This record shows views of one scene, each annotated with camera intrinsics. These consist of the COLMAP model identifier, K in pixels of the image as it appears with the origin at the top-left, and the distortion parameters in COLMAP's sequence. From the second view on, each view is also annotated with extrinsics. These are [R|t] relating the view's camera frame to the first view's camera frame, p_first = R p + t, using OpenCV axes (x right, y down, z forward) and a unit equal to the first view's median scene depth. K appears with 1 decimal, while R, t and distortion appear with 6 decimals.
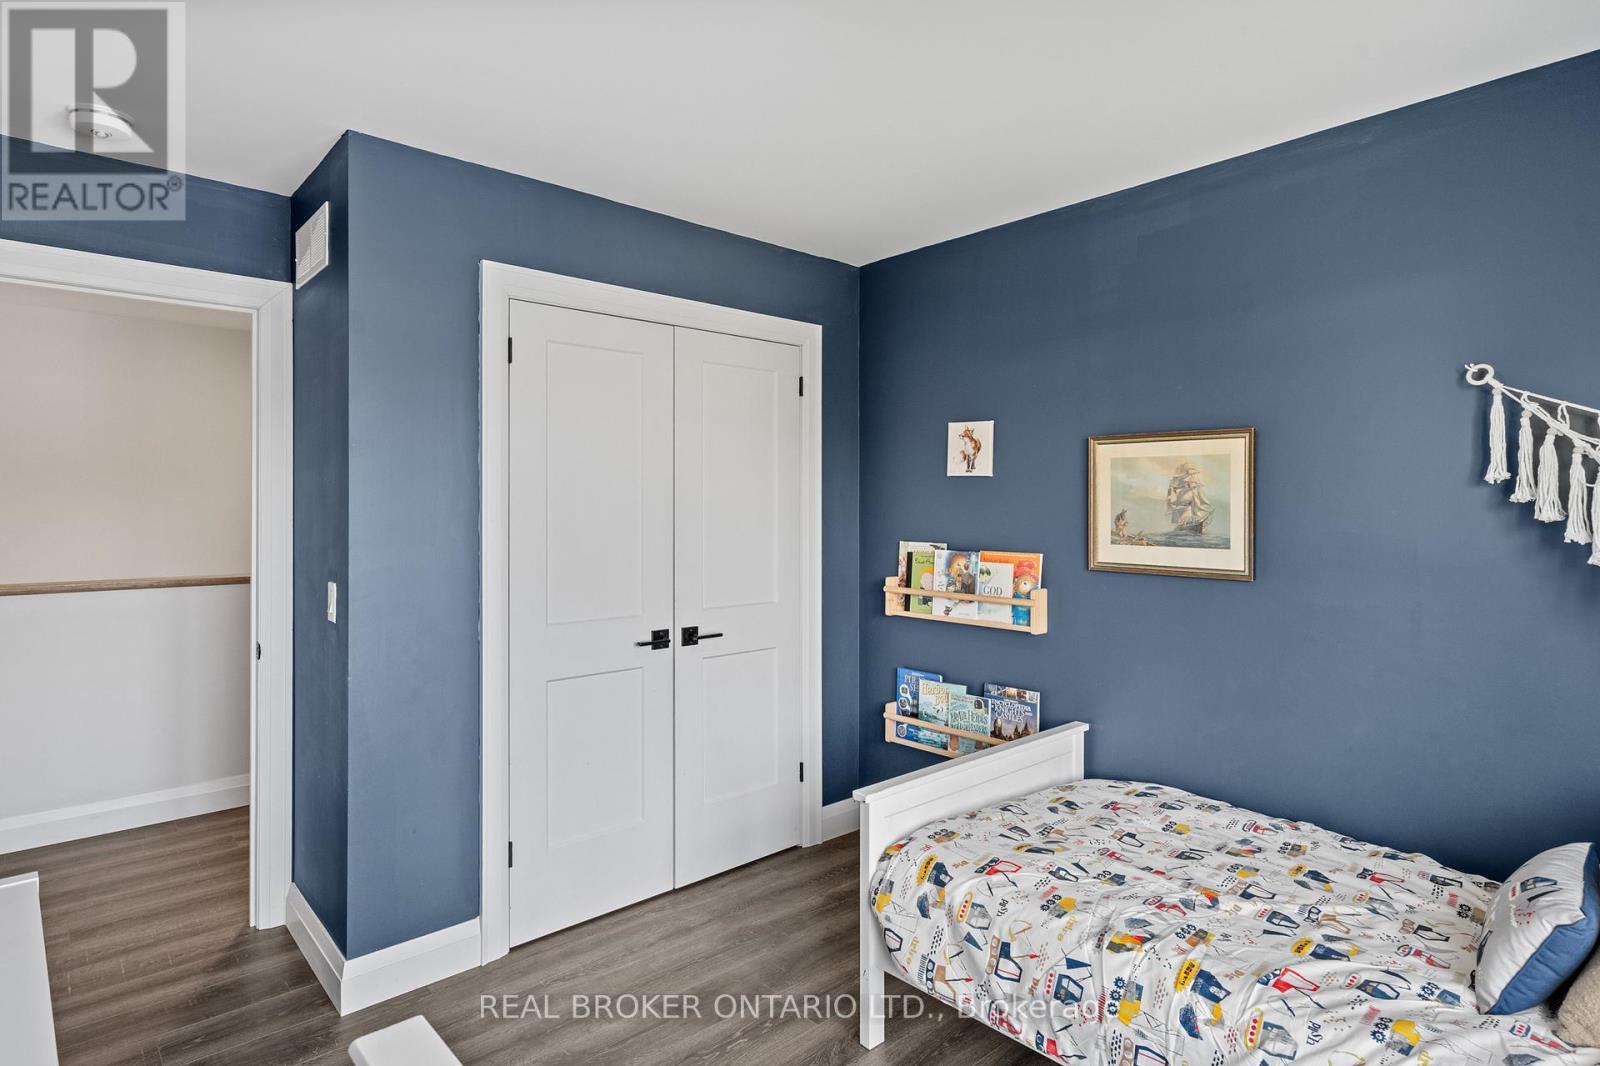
lens RADIAL K [[840.9, 0, 774.3], [0, 840.9, 505.7], [0, 0, 1]] dist [0.000024, -0.000356]
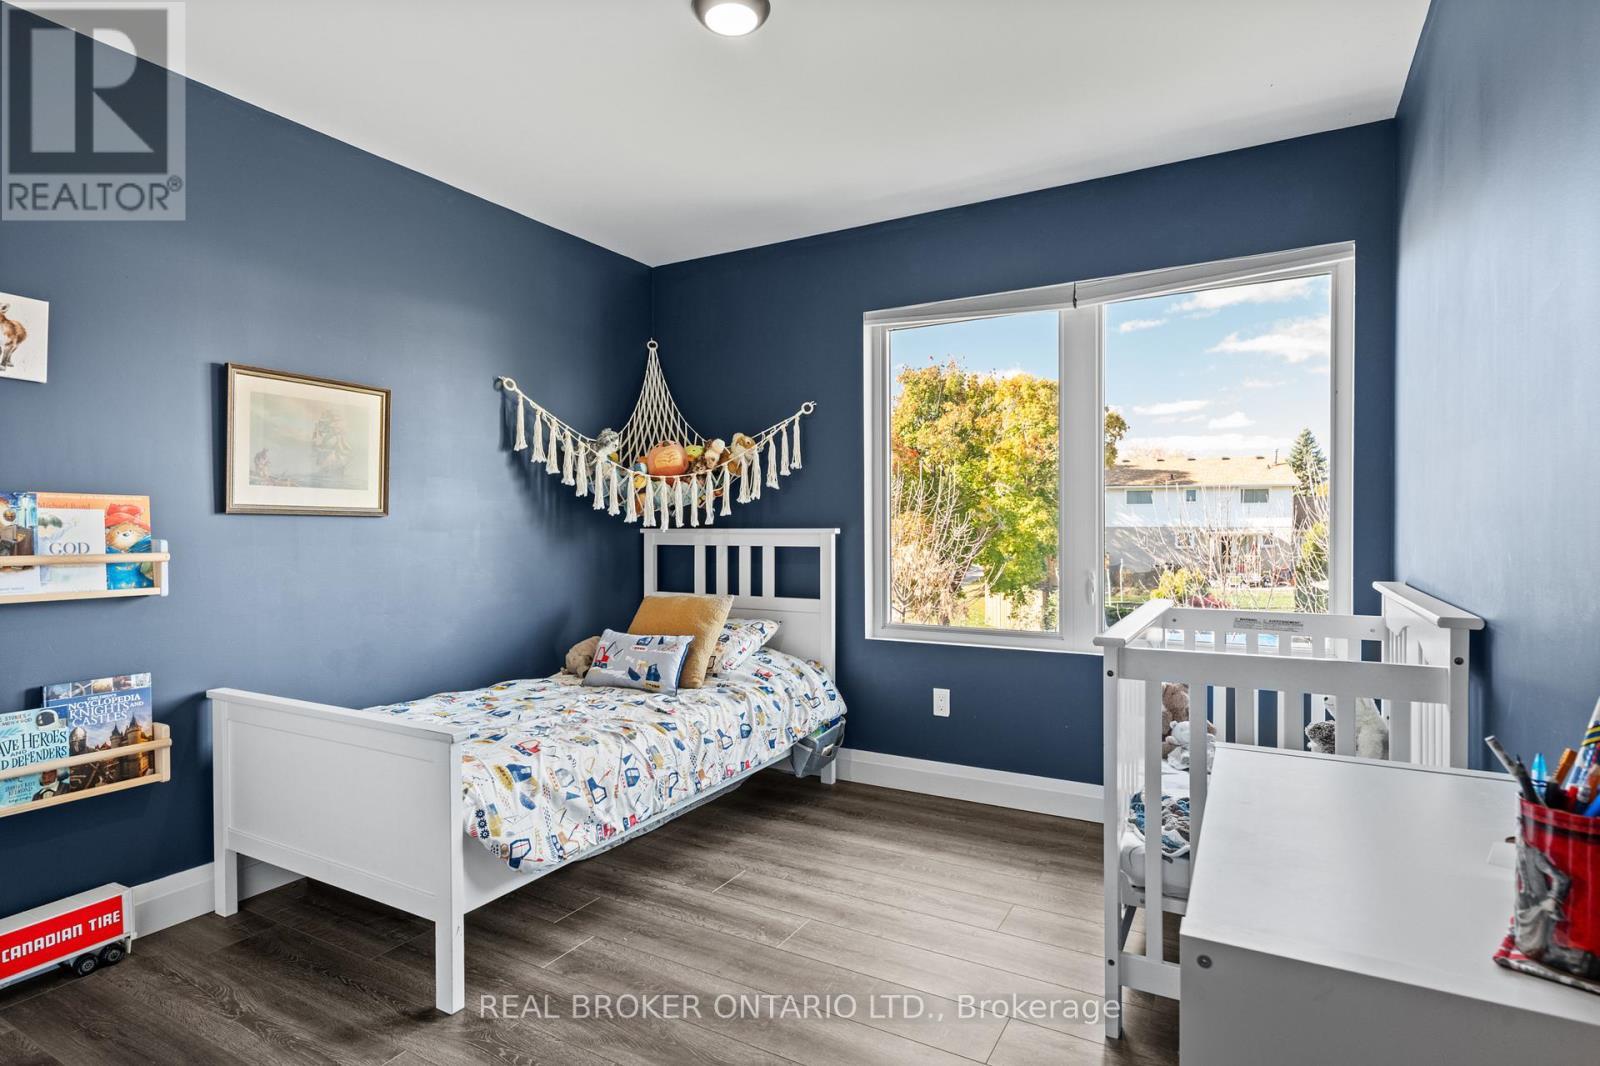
lens RADIAL K [[924.5, 0, 791.5], [0, 924.5, 531.8], [0, 0, 1]] dist [0.002149, 0.000146]
pose [[-0.352868, 0.003113, 0.935668, -0.806935], [-0.003491, 0.999983, -0.004644, 0.106940], [-0.935667, -0.004905, -0.352851, 0.854926]]
